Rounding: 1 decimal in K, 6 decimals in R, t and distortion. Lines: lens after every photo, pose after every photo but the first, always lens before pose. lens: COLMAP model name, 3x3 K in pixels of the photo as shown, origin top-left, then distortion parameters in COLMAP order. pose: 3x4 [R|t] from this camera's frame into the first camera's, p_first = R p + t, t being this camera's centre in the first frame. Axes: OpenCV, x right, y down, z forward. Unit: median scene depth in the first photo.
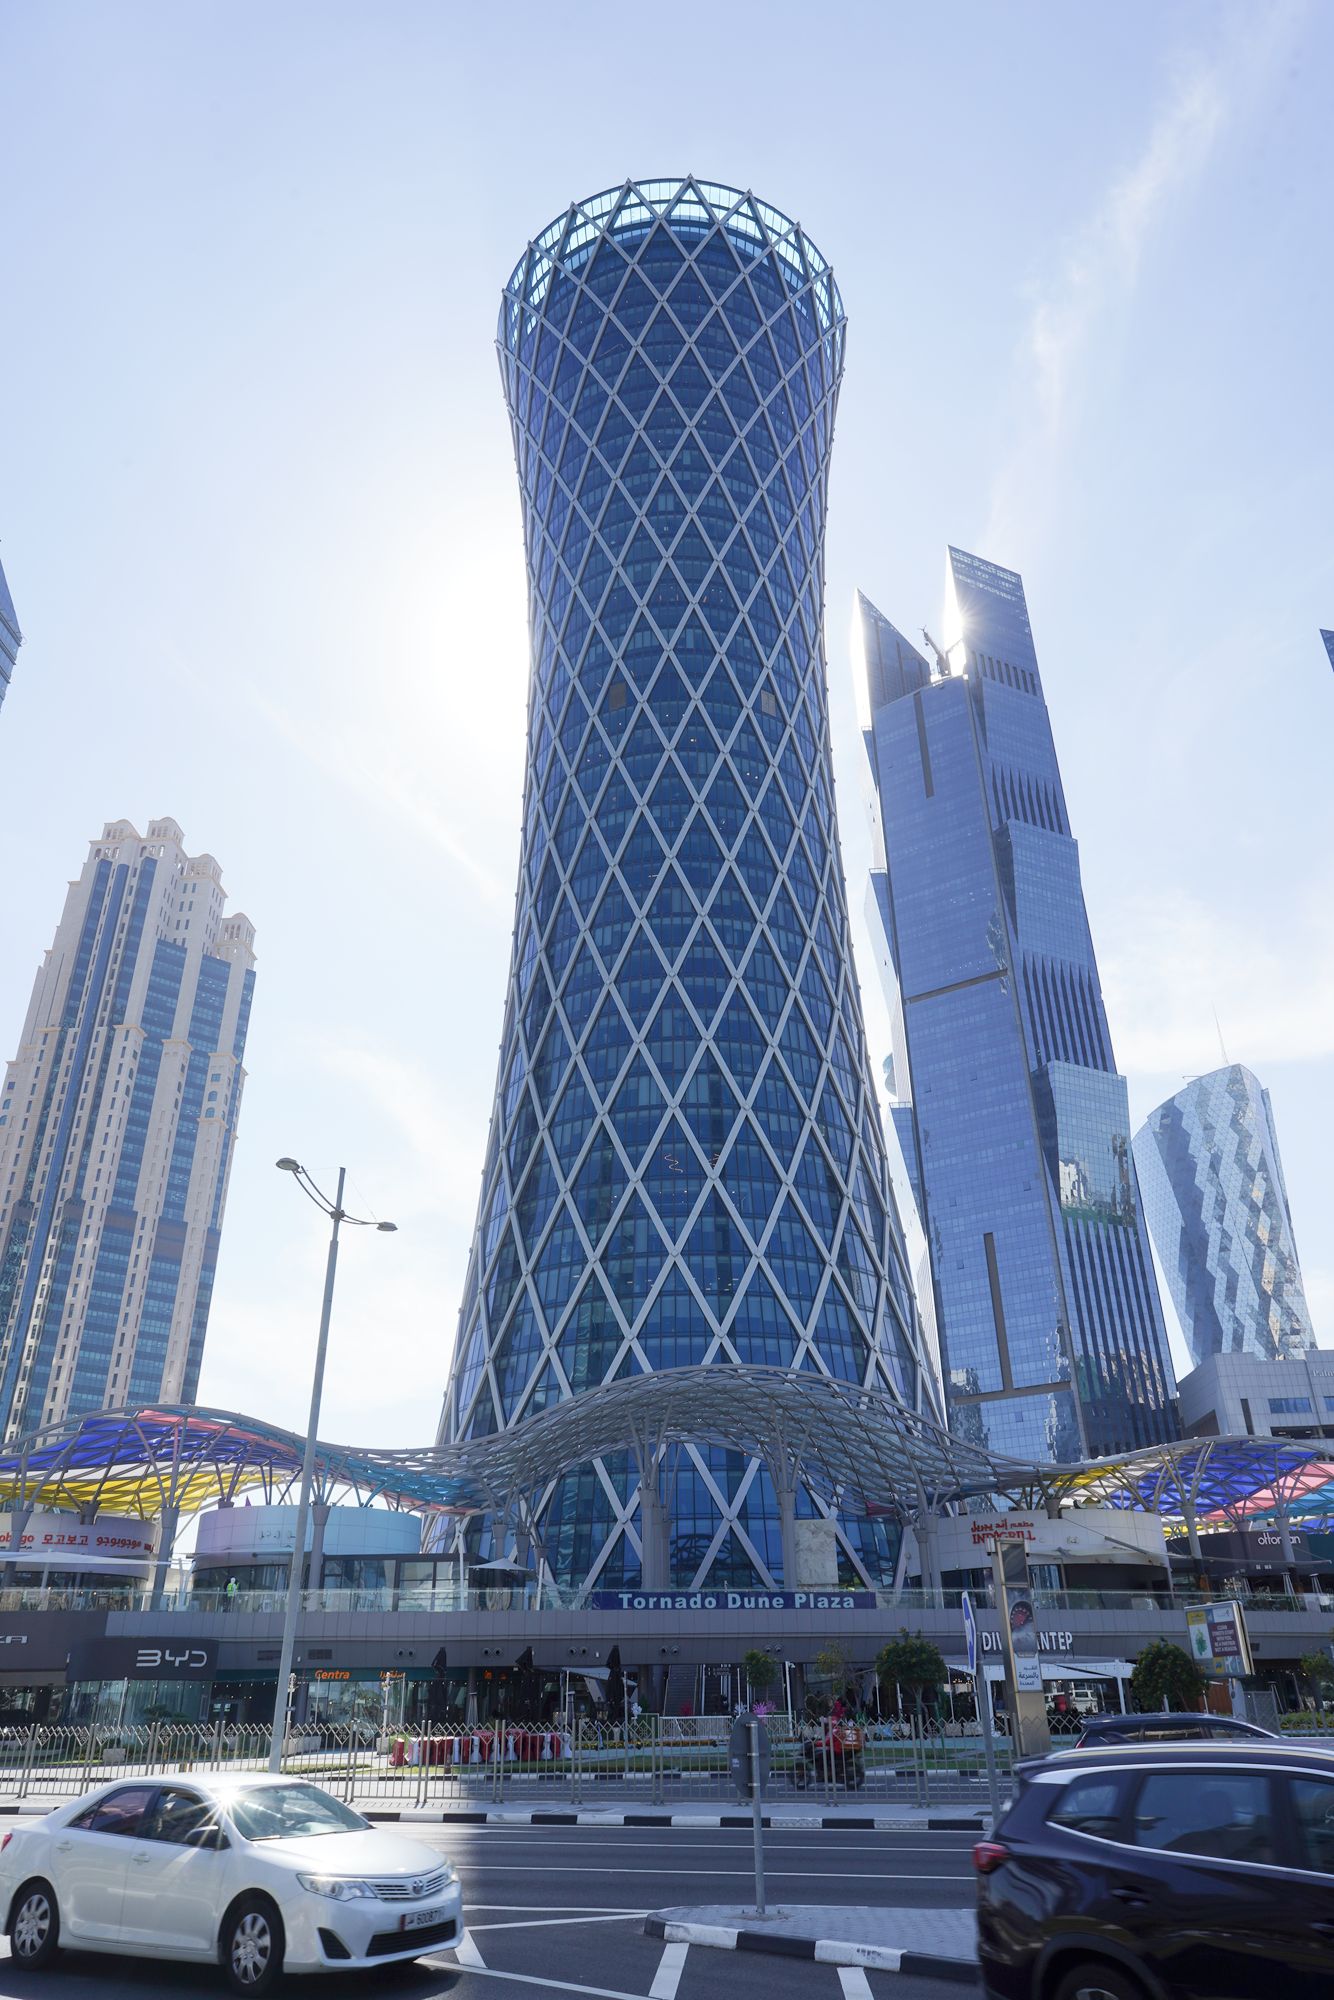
lens RADIAL K [[1325.2, 0, 676.8], [0, 1325.2, 995.5], [0, 0, 1]] dist [-0.016165, 0.022901]
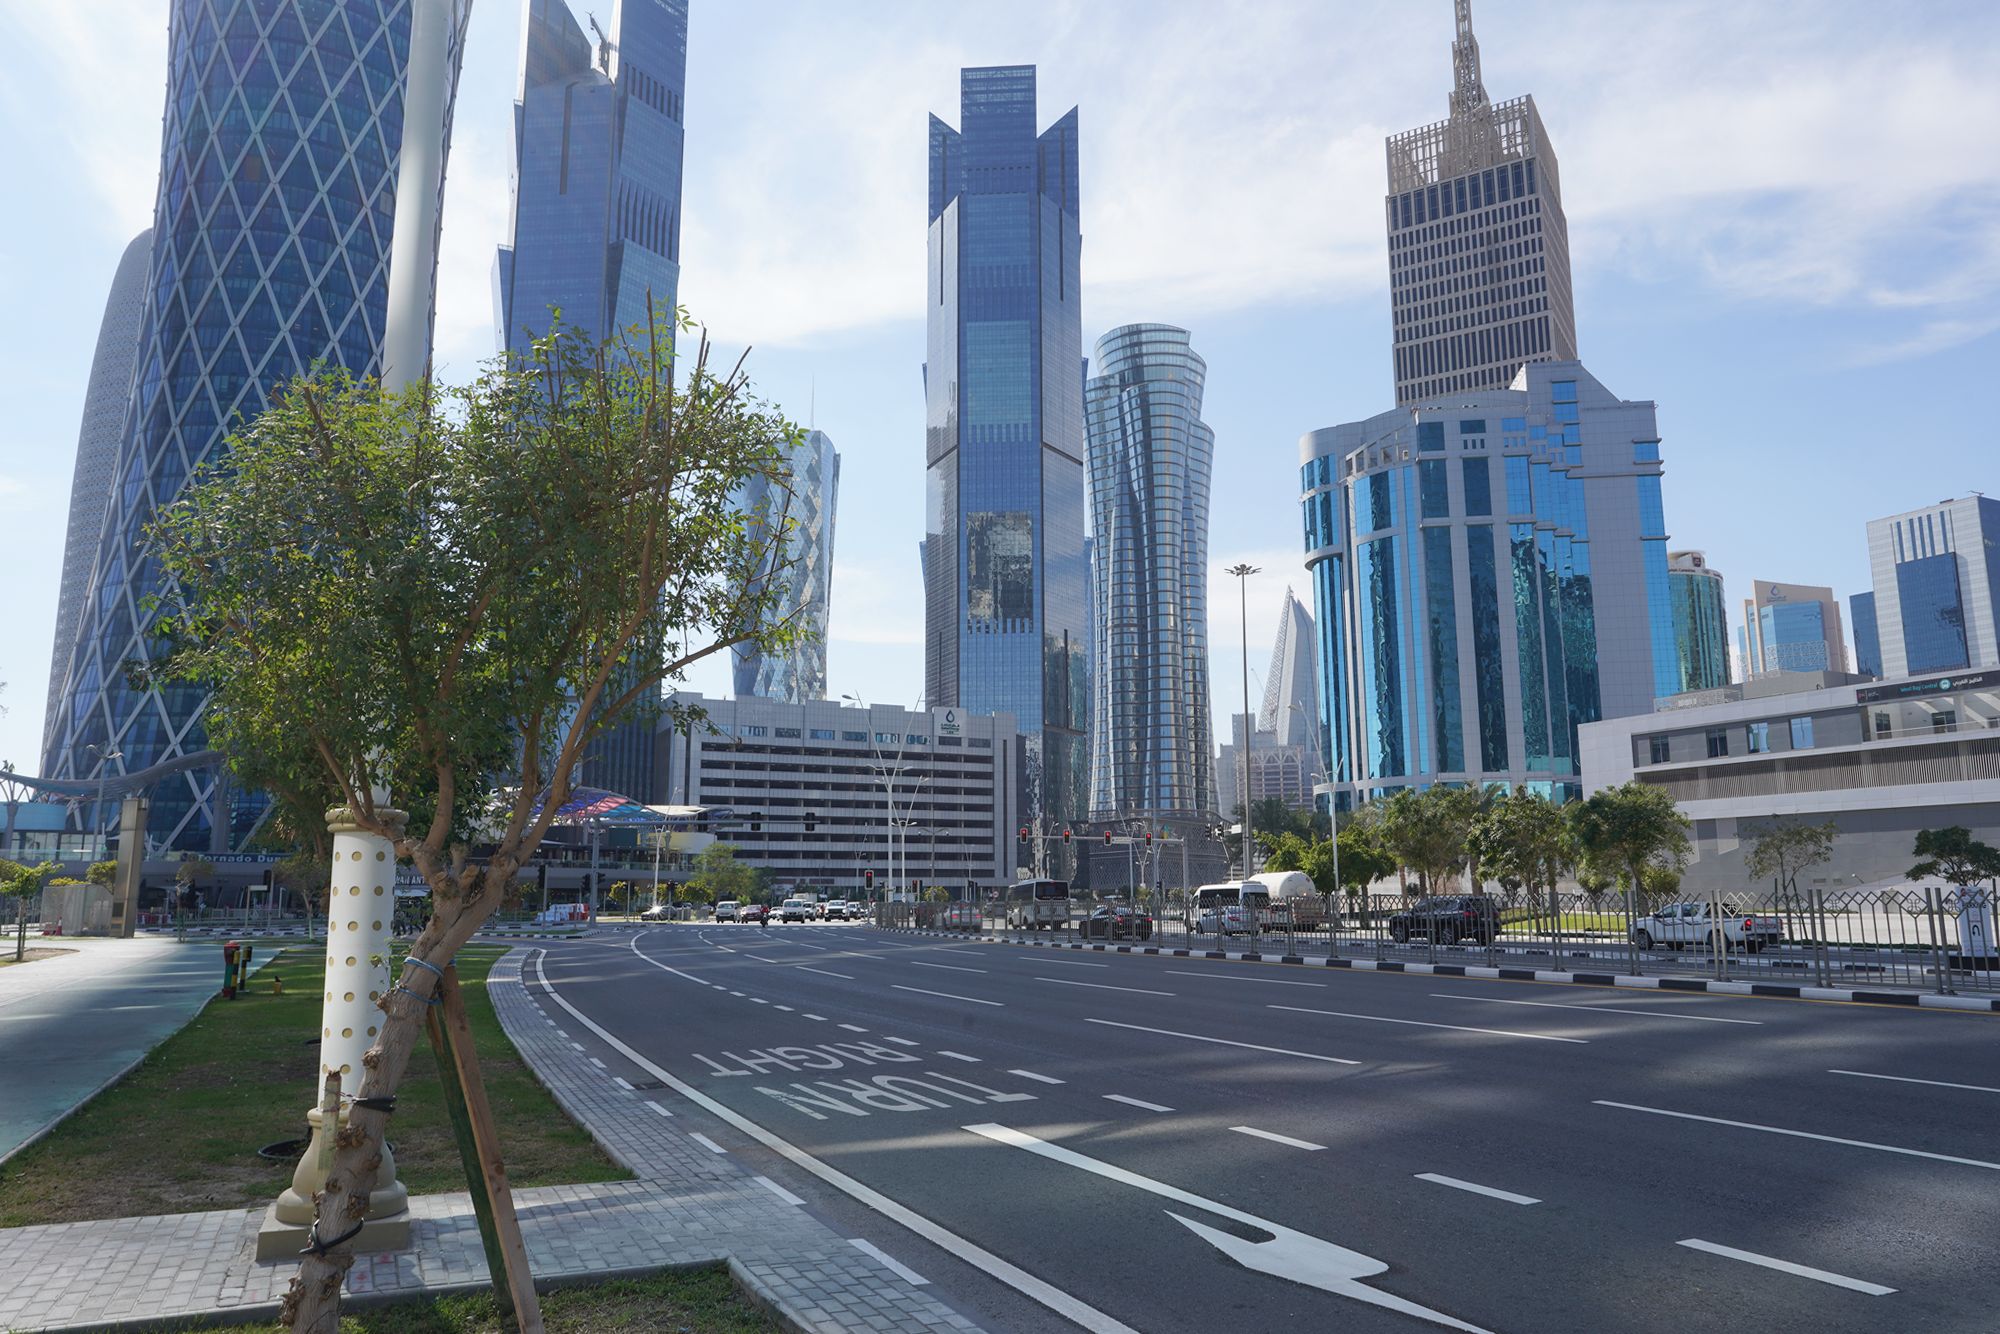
lens RADIAL K [[1325.4, 0, 994.9], [0, 1325.4, 671.0], [0, 0, 1]] dist [-0.026591, 0.025671]
pose [[0.871834, 0.092140, 0.481057, 0.011971], [-0.238673, 0.937571, 0.252974, -0.279054], [-0.427716, -0.335367, 0.839398, -0.510355]]
